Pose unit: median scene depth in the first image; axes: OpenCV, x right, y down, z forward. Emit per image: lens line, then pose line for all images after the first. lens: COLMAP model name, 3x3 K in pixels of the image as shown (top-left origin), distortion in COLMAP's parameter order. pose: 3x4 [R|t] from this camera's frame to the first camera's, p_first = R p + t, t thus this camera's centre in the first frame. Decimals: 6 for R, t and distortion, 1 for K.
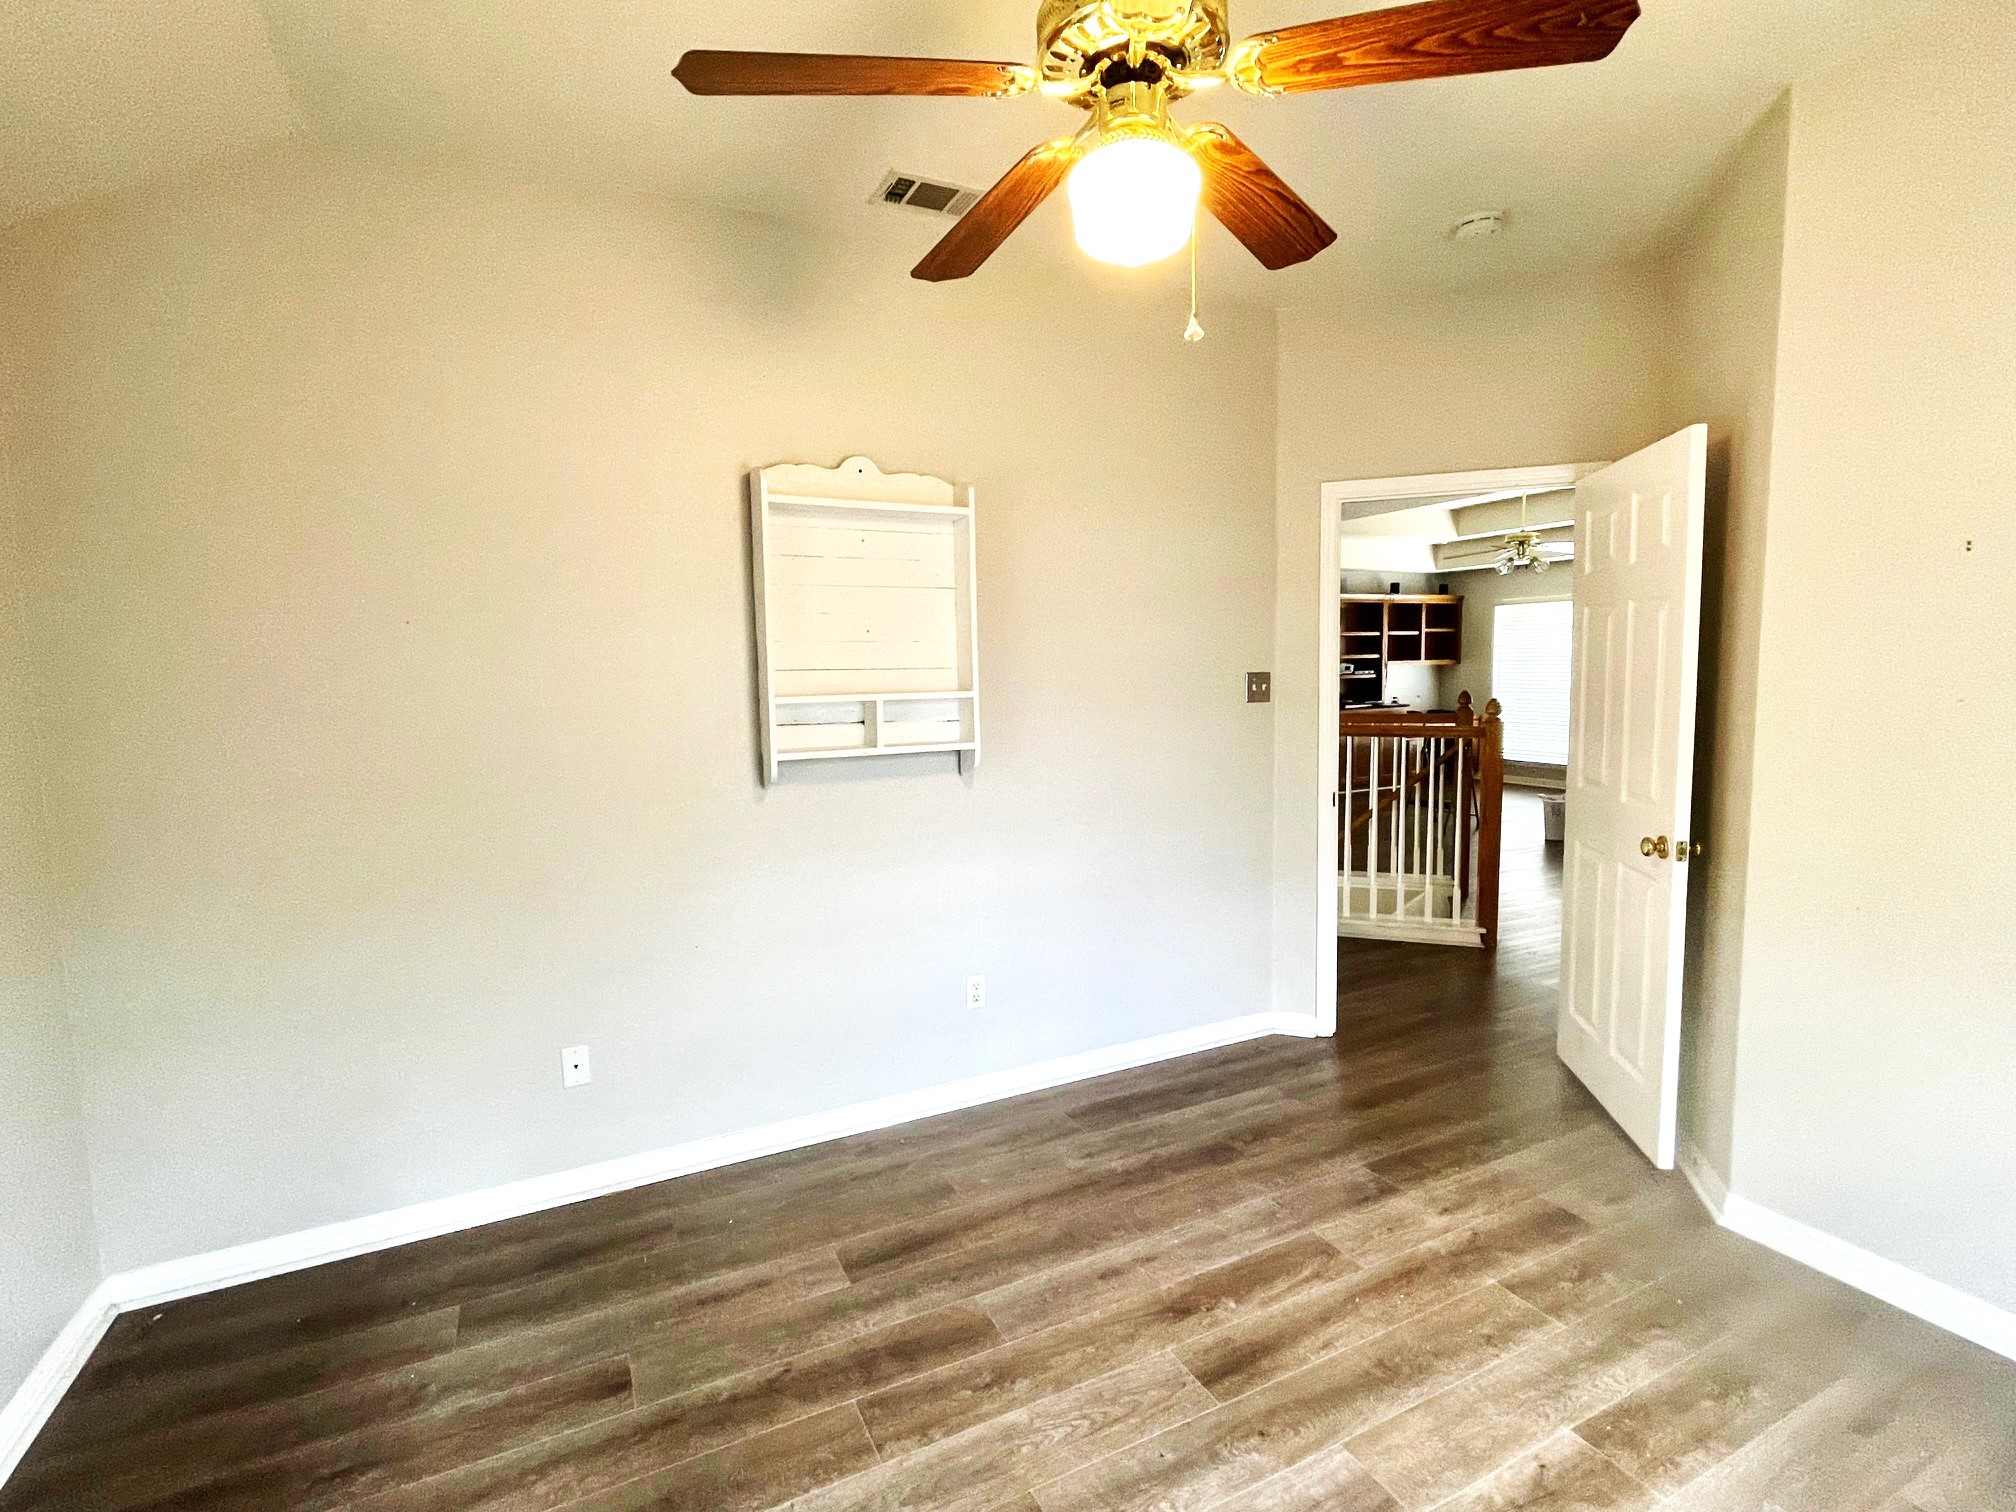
lens RADIAL K [[955.1, 0, 1013.1], [0, 955.1, 758.2], [0, 0, 1]] dist [-0.001306, 0.000003]
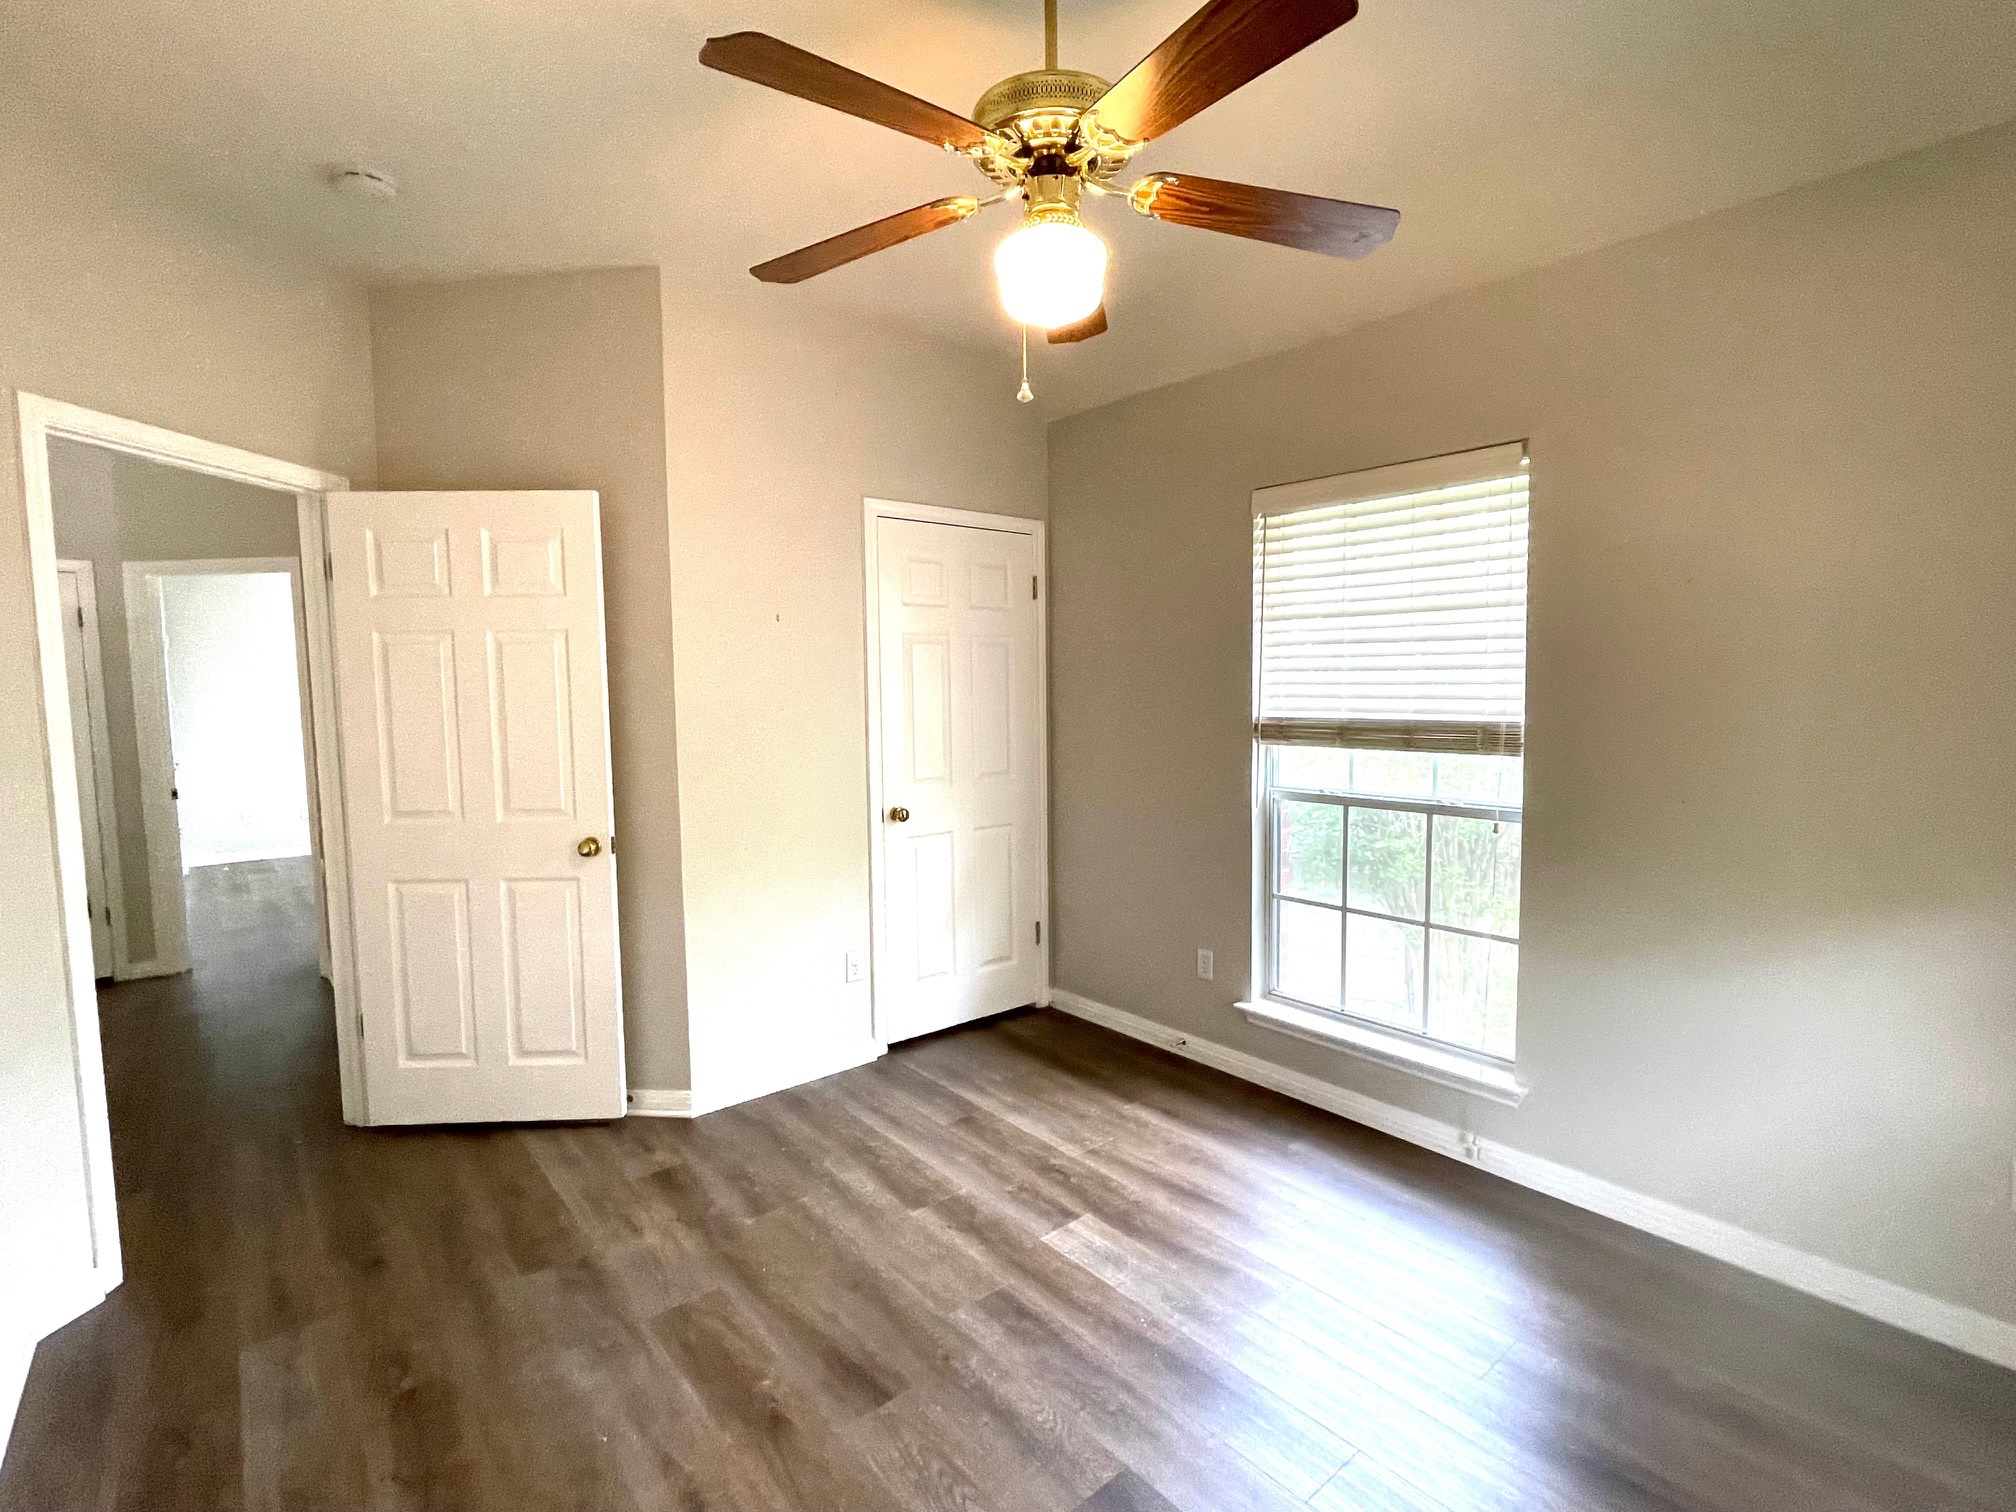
lens RADIAL K [[955.1, 0, 1011.9], [0, 955.1, 756.6], [0, 0, 1]] dist [-0.001306, 0.000003]
pose [[-0.233868, -0.051921, 0.970881, -0.619592], [0.110109, 0.990734, 0.079506, -0.056466], [-0.966013, 0.125496, -0.225985, 0.834985]]
